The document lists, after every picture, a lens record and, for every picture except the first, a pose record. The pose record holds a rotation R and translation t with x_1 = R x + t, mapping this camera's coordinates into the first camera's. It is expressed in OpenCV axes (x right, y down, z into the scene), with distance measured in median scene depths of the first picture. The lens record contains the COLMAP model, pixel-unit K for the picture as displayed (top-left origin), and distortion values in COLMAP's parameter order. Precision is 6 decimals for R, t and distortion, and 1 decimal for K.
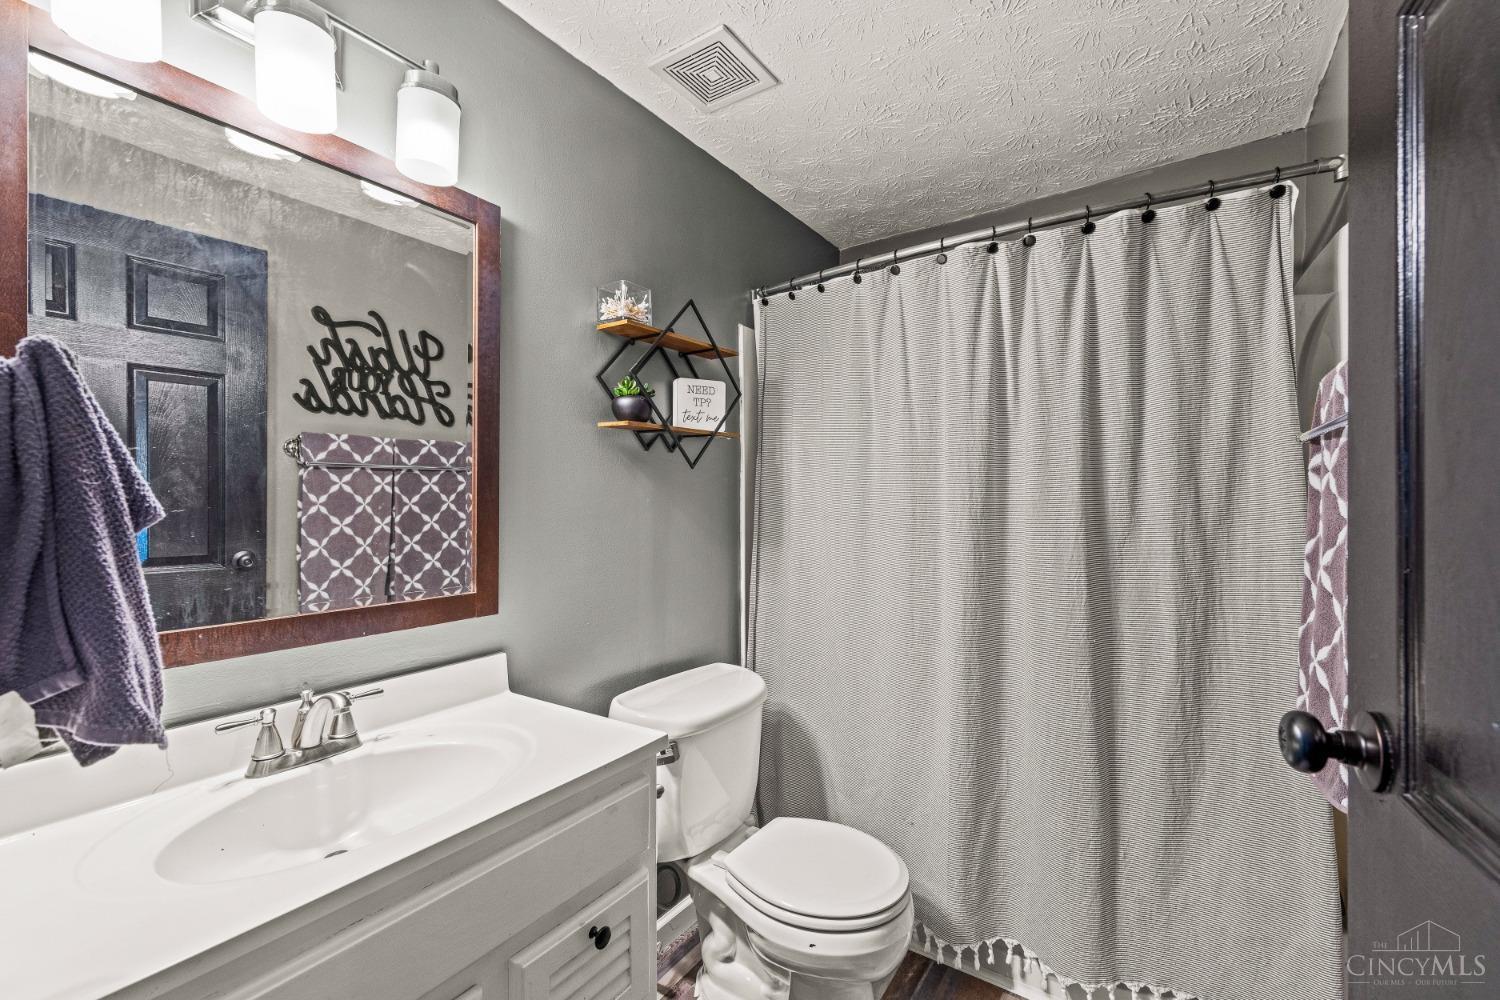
lens RADIAL K [[608.5, 0, 750.0], [0, 608.5, 500.0], [0, 0, 1]] dist [0.012268, -0.003667]
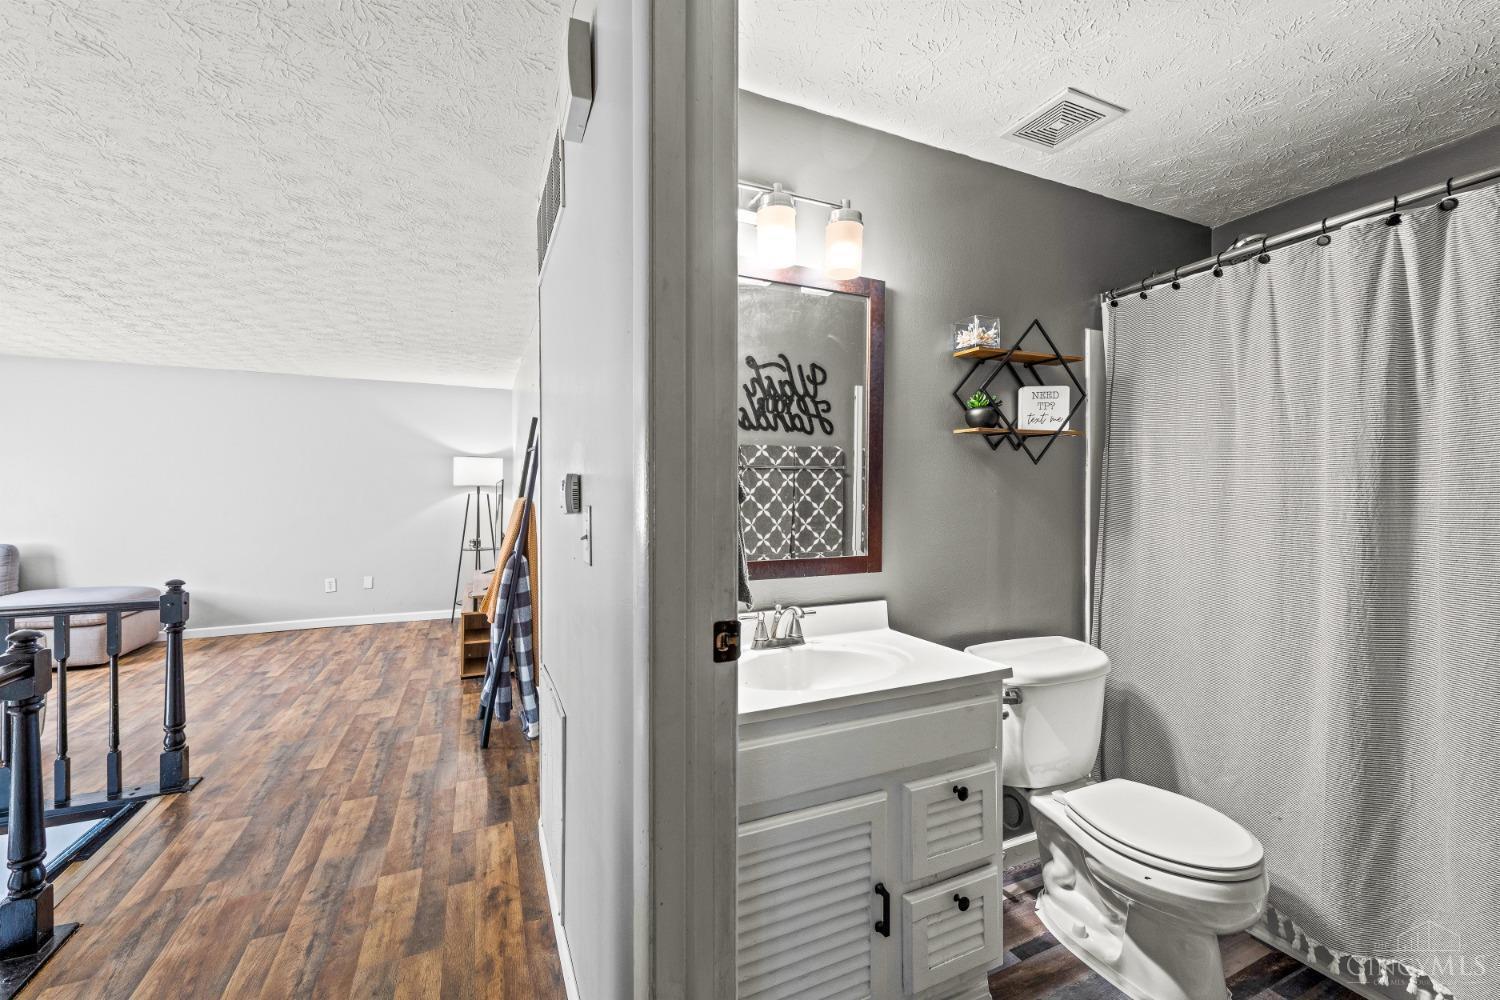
lens RADIAL K [[608.5, 0, 750.0], [0, 608.5, 500.0], [0, 0, 1]] dist [0.012268, -0.003667]
pose [[0.856829, 0.007232, -0.515550, 0.039449], [-0.001773, 0.999937, 0.011079, 0.004820], [0.515597, -0.008579, 0.856788, -0.288084]]
